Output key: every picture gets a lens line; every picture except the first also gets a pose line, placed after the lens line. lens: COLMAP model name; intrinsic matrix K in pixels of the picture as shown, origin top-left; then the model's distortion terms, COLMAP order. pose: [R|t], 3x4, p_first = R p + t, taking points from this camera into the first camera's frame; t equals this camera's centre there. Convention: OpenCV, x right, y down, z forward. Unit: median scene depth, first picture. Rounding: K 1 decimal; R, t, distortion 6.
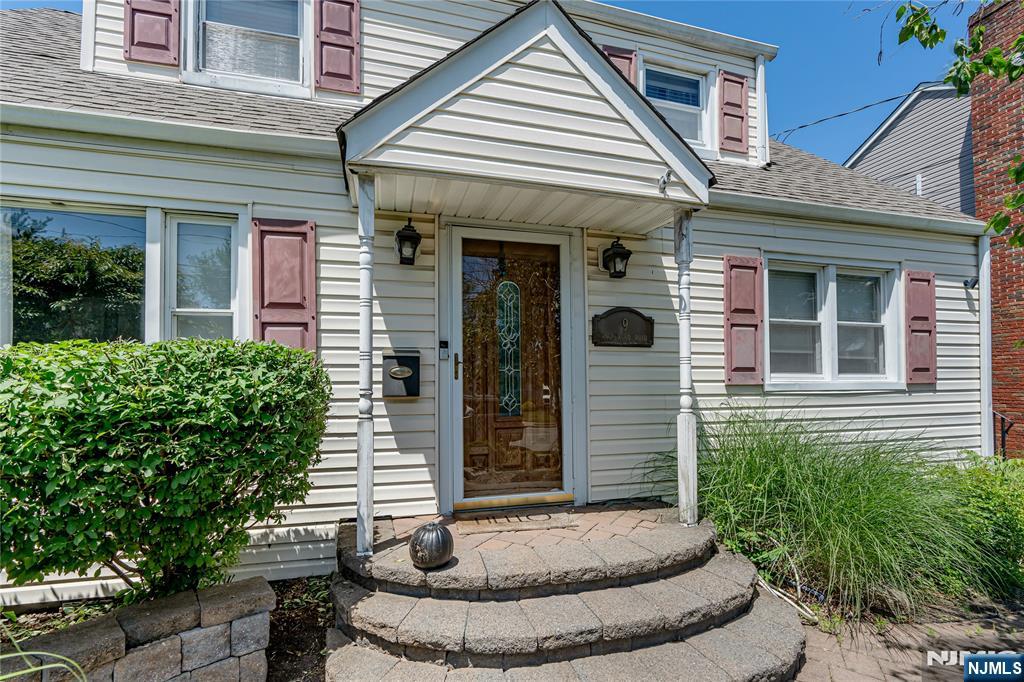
lens RADIAL K [[426.8, 0, 507.4], [0, 426.8, 363.3], [0, 0, 1]] dist [0.013898, -0.000054]
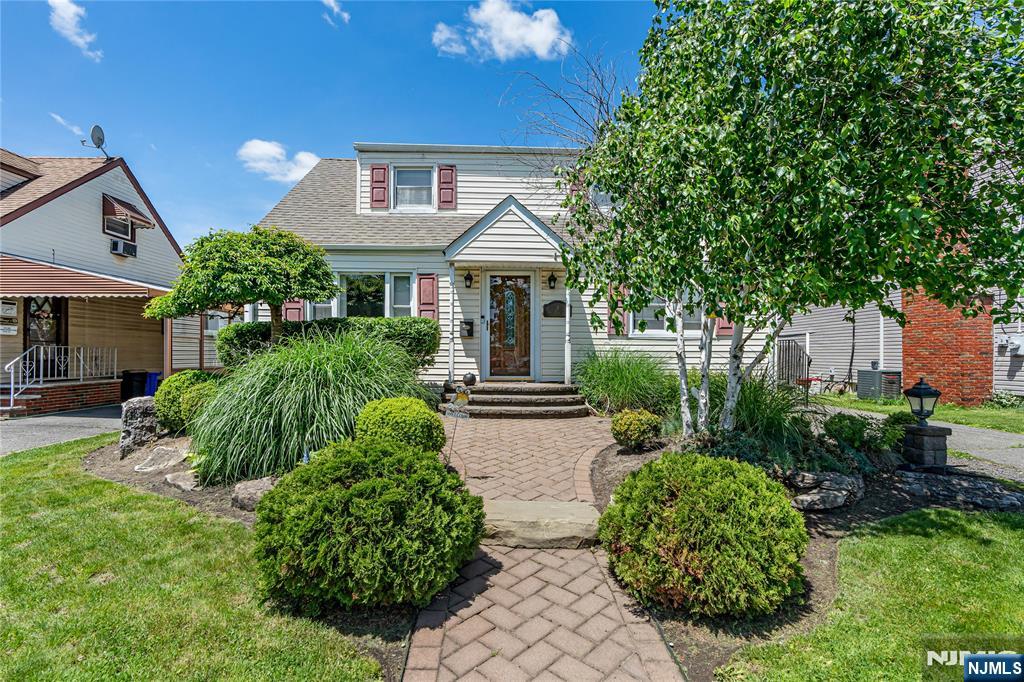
lens RADIAL K [[426.8, 0, 507.4], [0, 426.8, 363.3], [0, 0, 1]] dist [0.013898, -0.000054]
pose [[0.962209, 0.017496, -0.271749, 0.669422], [-0.002982, 0.998551, 0.053731, 0.090833], [0.272295, -0.050890, 0.960867, -1.395375]]
